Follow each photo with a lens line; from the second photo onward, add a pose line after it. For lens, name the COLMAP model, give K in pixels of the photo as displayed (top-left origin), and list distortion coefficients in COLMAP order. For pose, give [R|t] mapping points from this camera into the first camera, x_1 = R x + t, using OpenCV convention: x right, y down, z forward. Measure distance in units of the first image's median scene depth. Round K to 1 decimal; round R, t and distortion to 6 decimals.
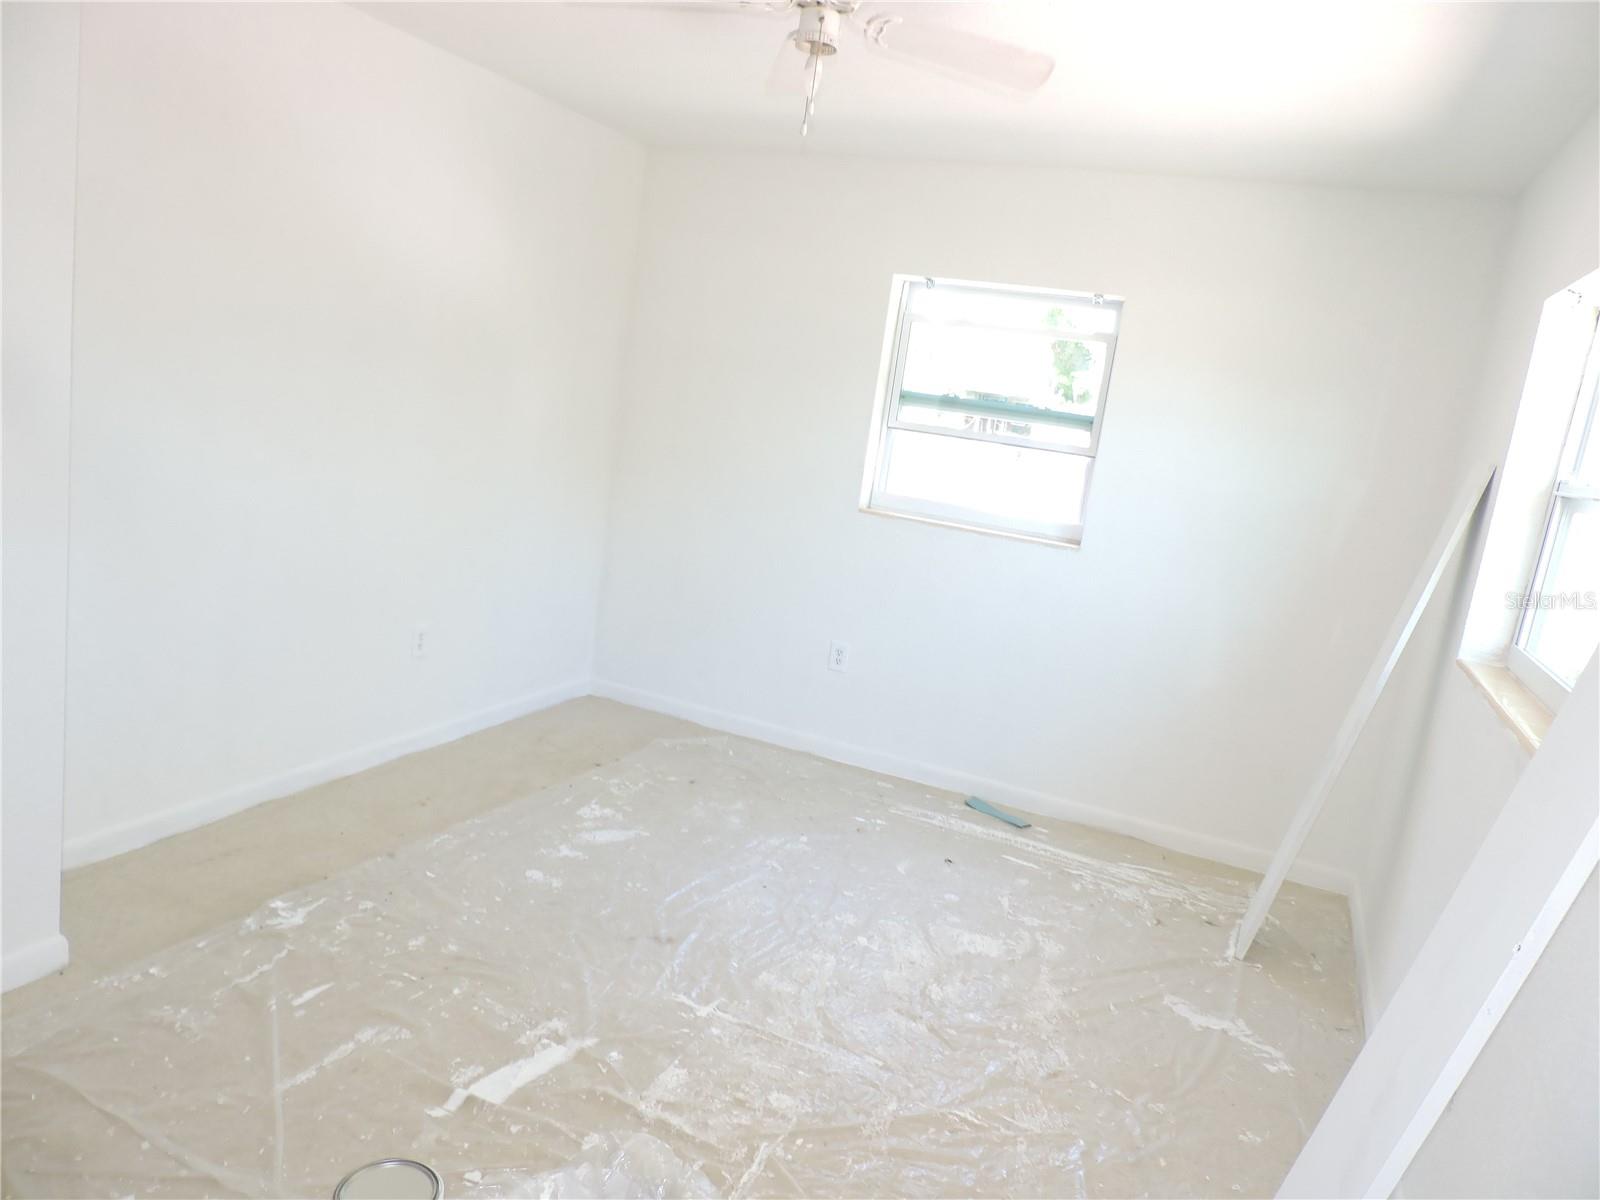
lens RADIAL K [[1141.1, 0, 807.1], [0, 1141.1, 619.7], [0, 0, 1]] dist [-0.015129, 0.008915]
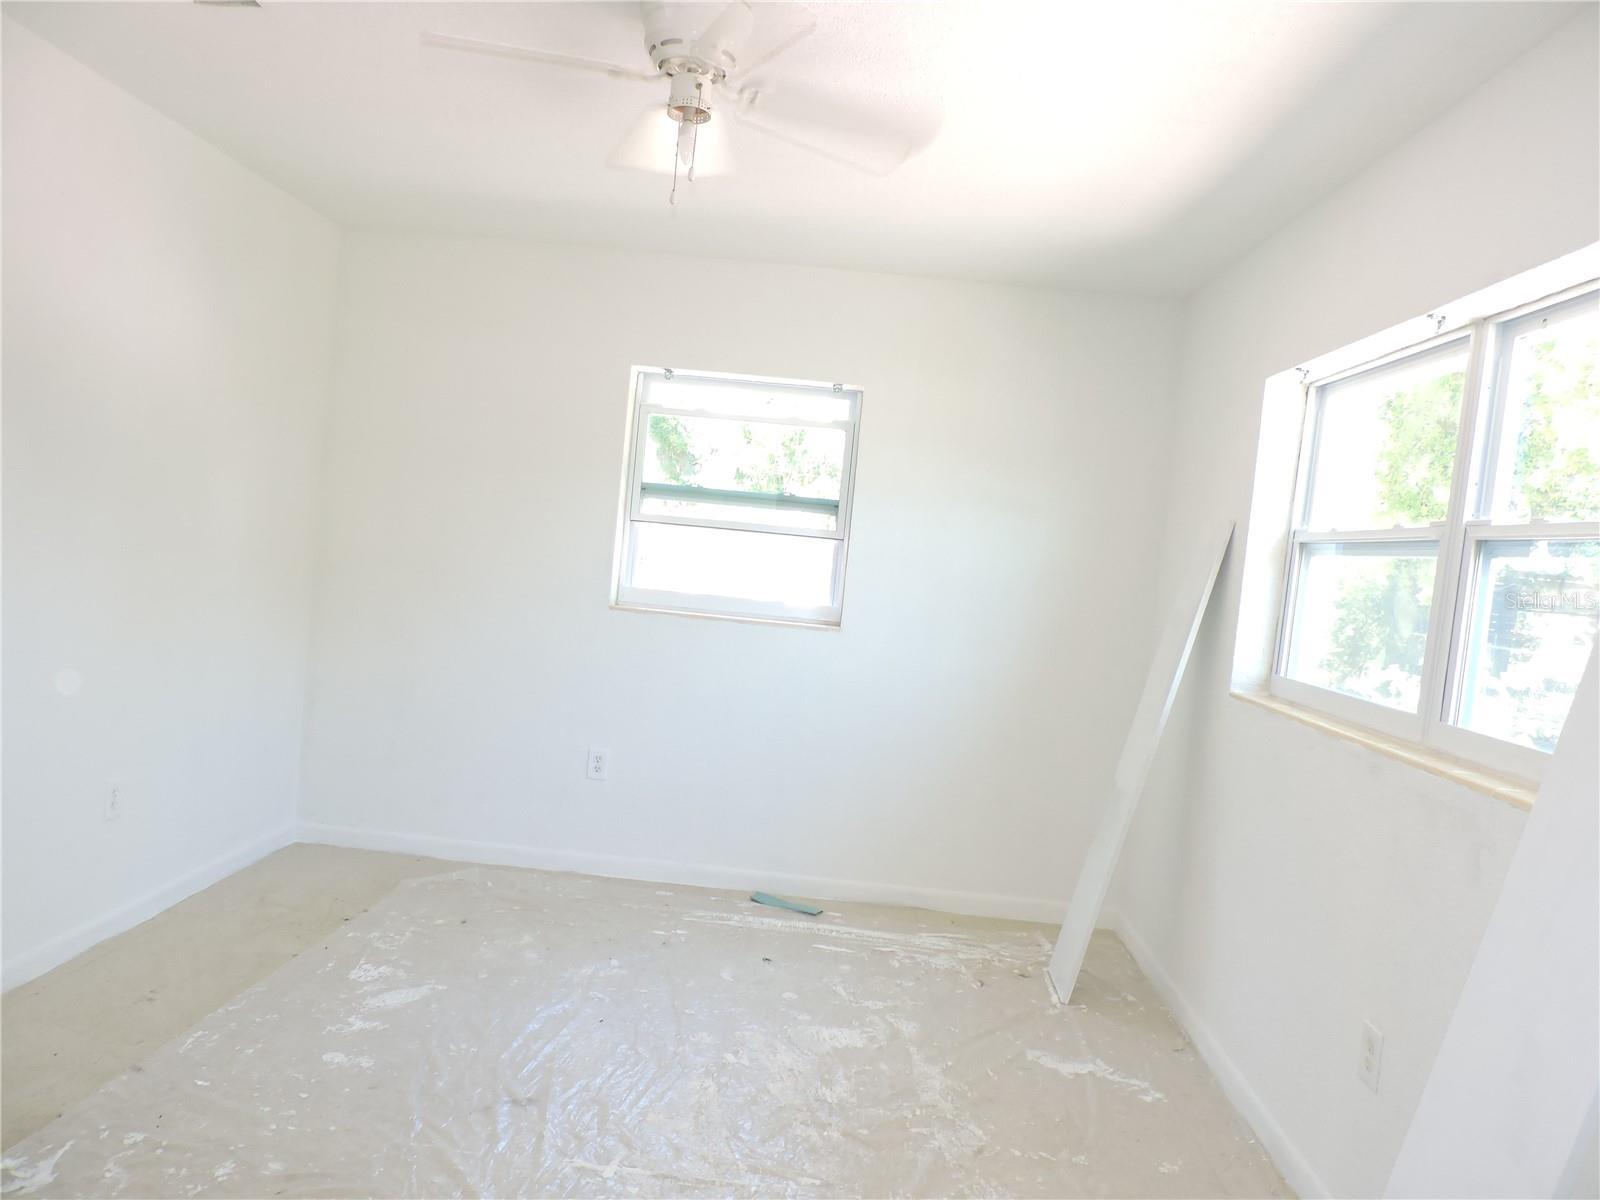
lens RADIAL K [[1141.1, 0, 809.8], [0, 1141.1, 620.8], [0, 0, 1]] dist [-0.015129, 0.008915]
pose [[0.932648, -0.068794, 0.354167, -0.179712], [0.102125, 0.991843, -0.076275, 0.006804], [-0.346031, 0.107307, 0.932066, 0.072927]]
